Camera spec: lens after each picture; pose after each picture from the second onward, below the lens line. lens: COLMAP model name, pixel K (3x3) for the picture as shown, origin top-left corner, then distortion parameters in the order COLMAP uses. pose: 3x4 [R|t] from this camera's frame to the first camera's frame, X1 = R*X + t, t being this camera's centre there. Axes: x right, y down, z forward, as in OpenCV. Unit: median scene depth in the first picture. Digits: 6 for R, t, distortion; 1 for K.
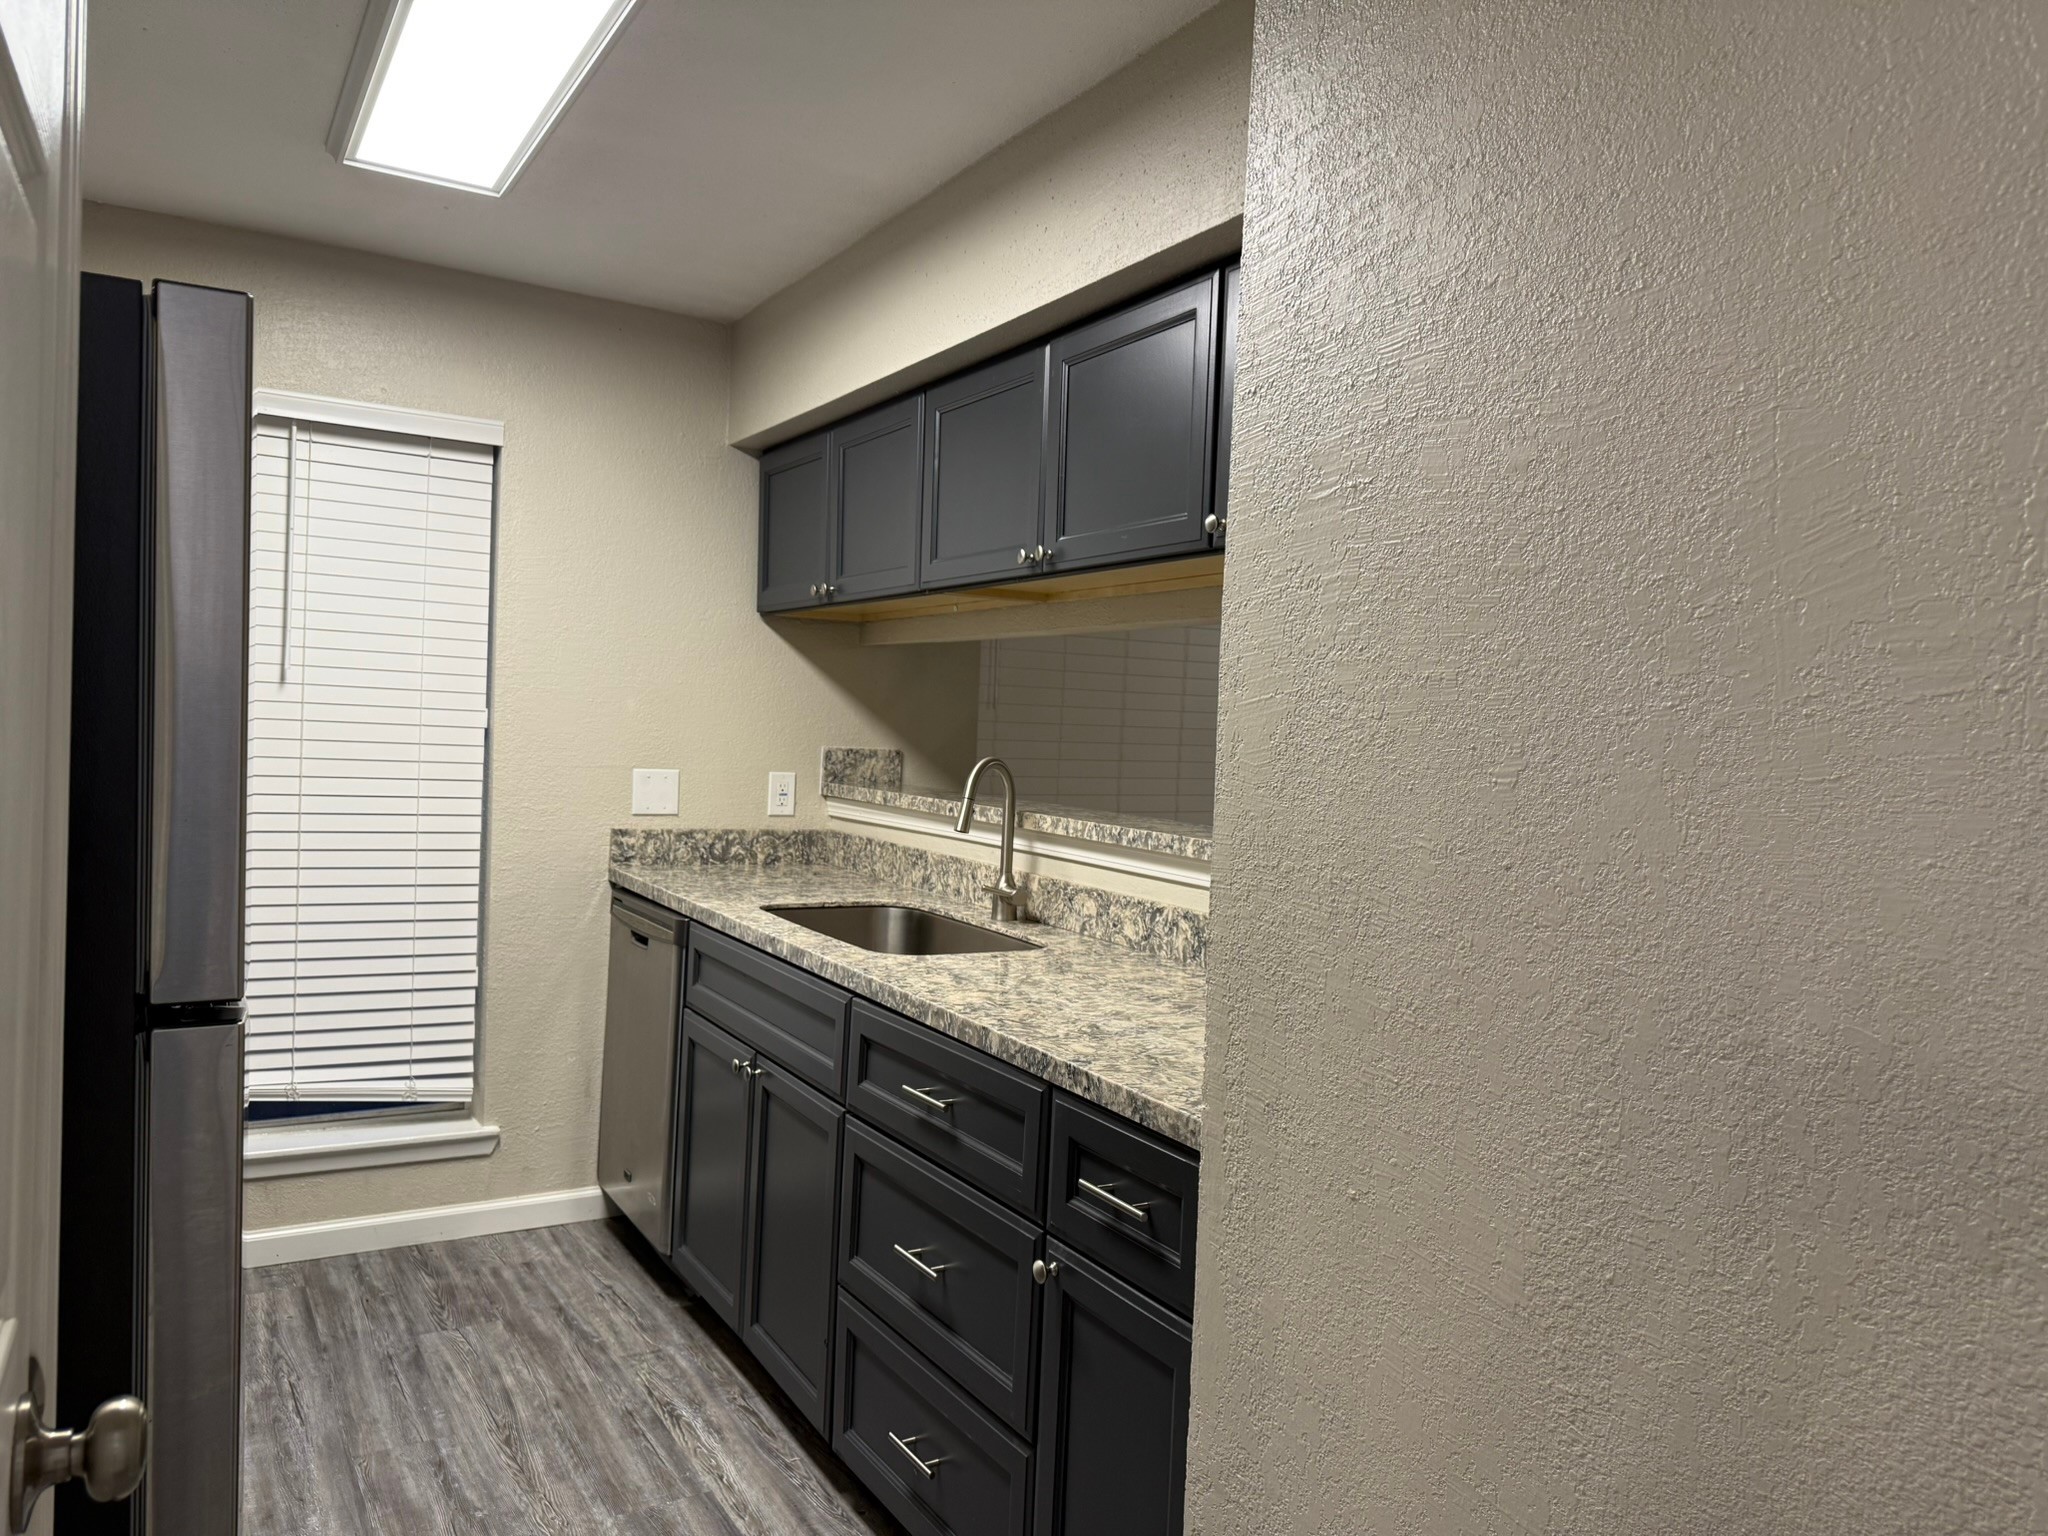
lens RADIAL K [[1461.6, 0, 1041.2], [0, 1461.6, 746.7], [0, 0, 1]] dist [0.045534, -0.048422]
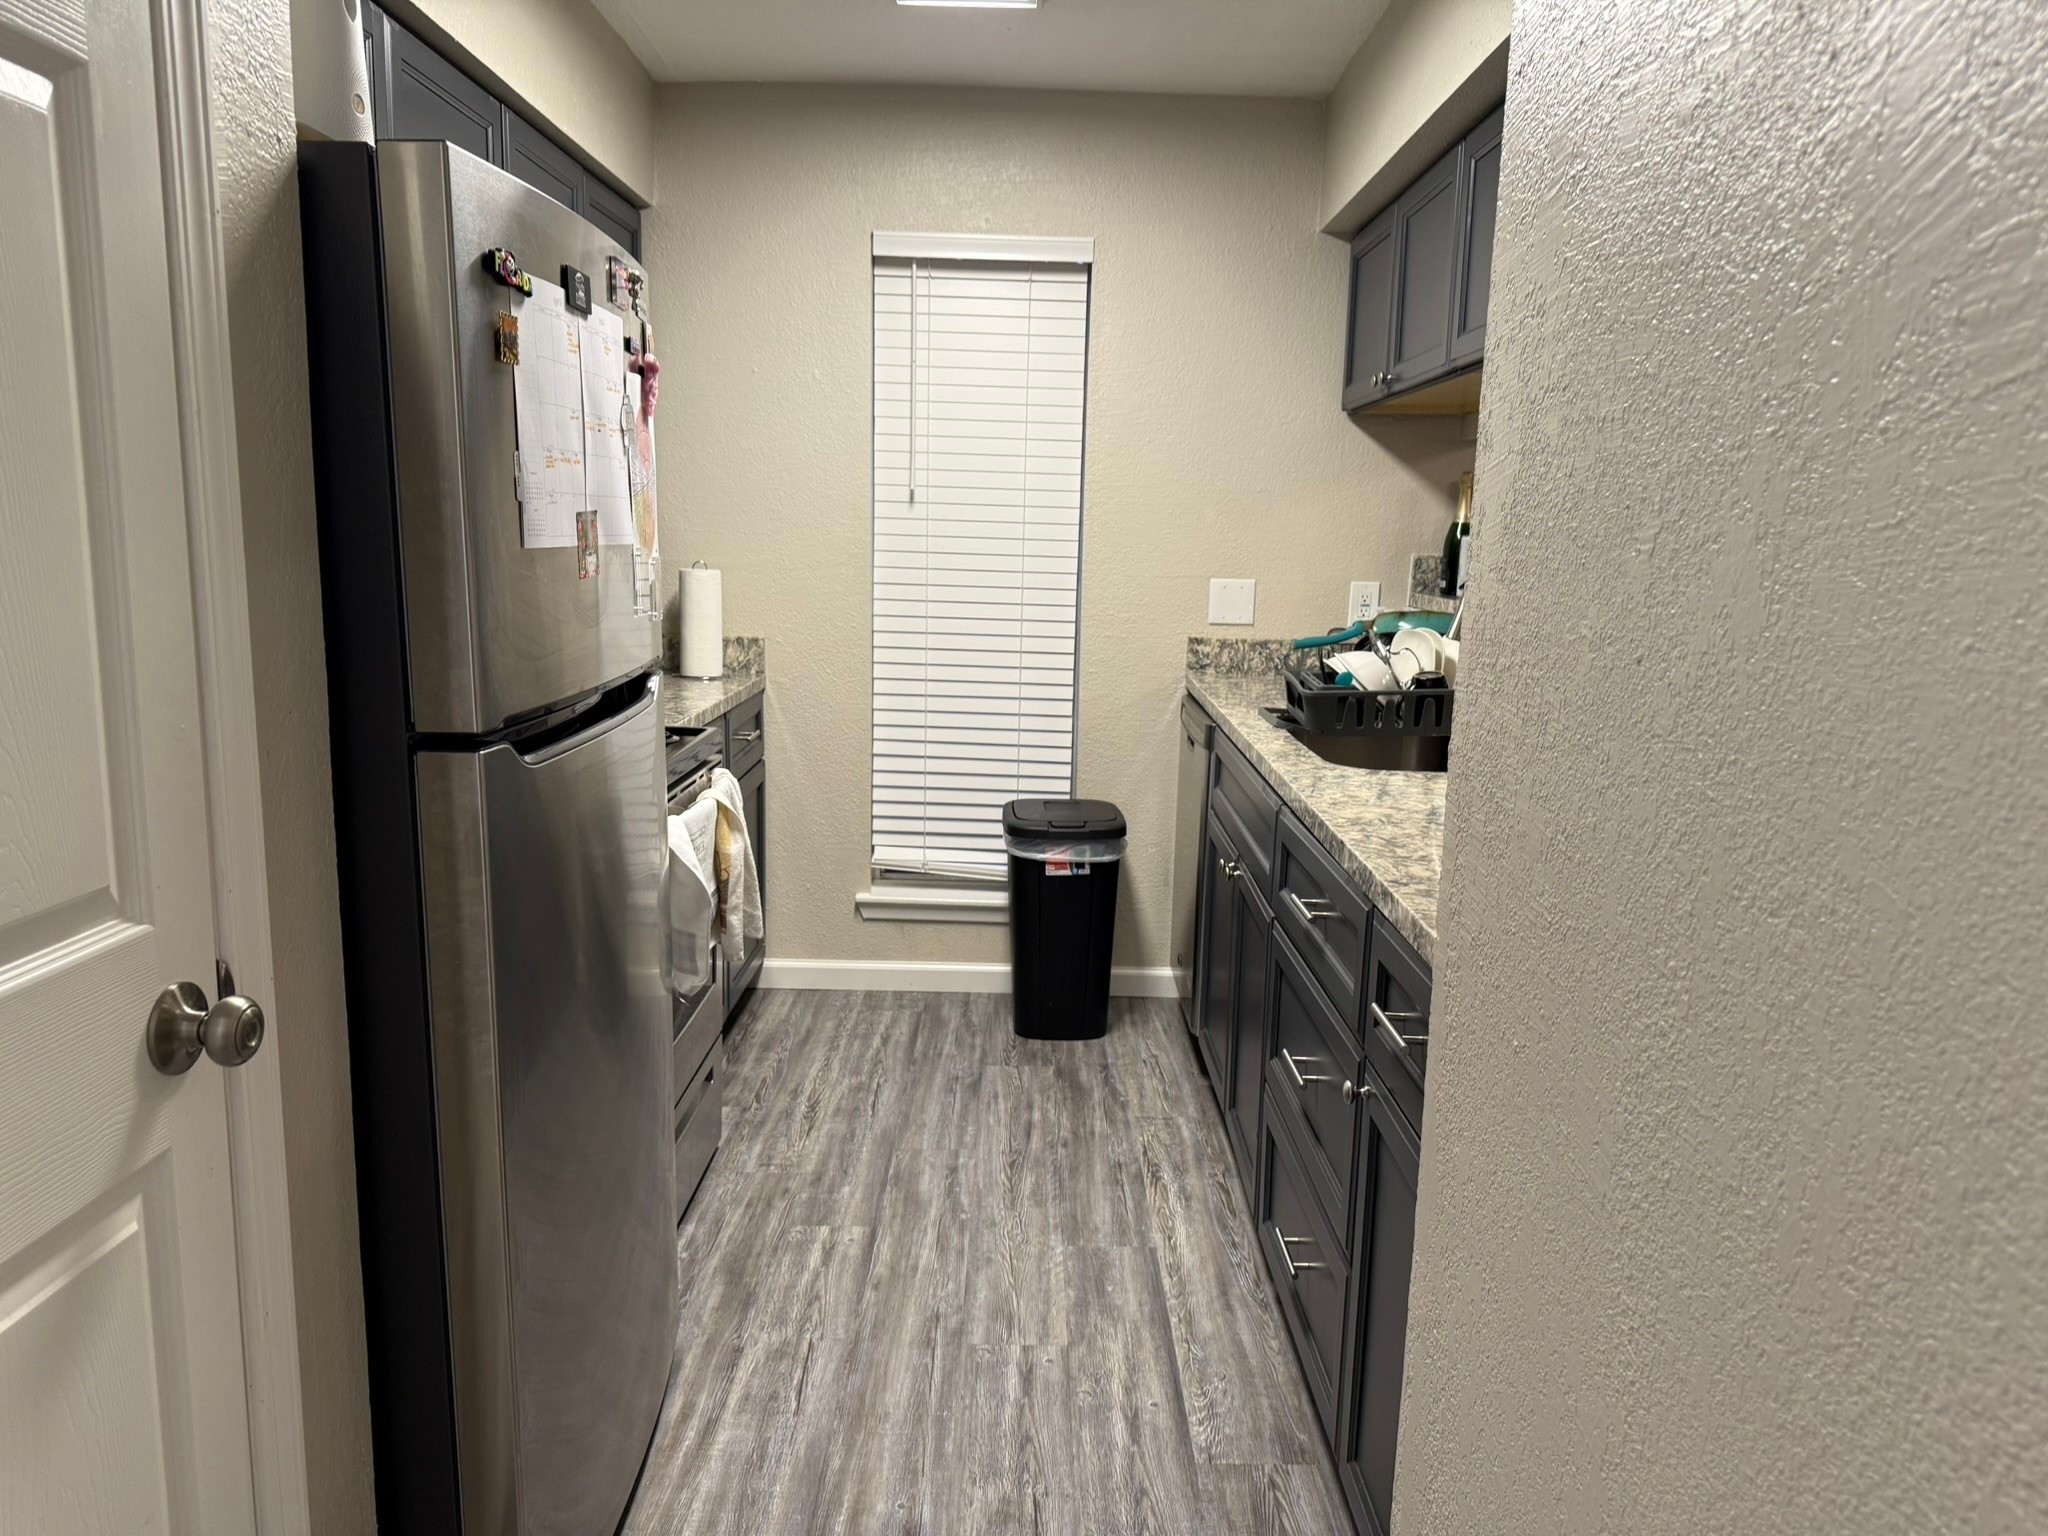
lens RADIAL K [[1461.6, 0, 988.4], [0, 1461.6, 752.0], [0, 0, 1]] dist [0.045534, -0.048422]
pose [[0.851668, 0.060925, -0.520528, 0.207645], [0.005096, 0.992210, 0.124470, 0.015200], [0.524056, -0.108660, 0.844724, 0.074794]]
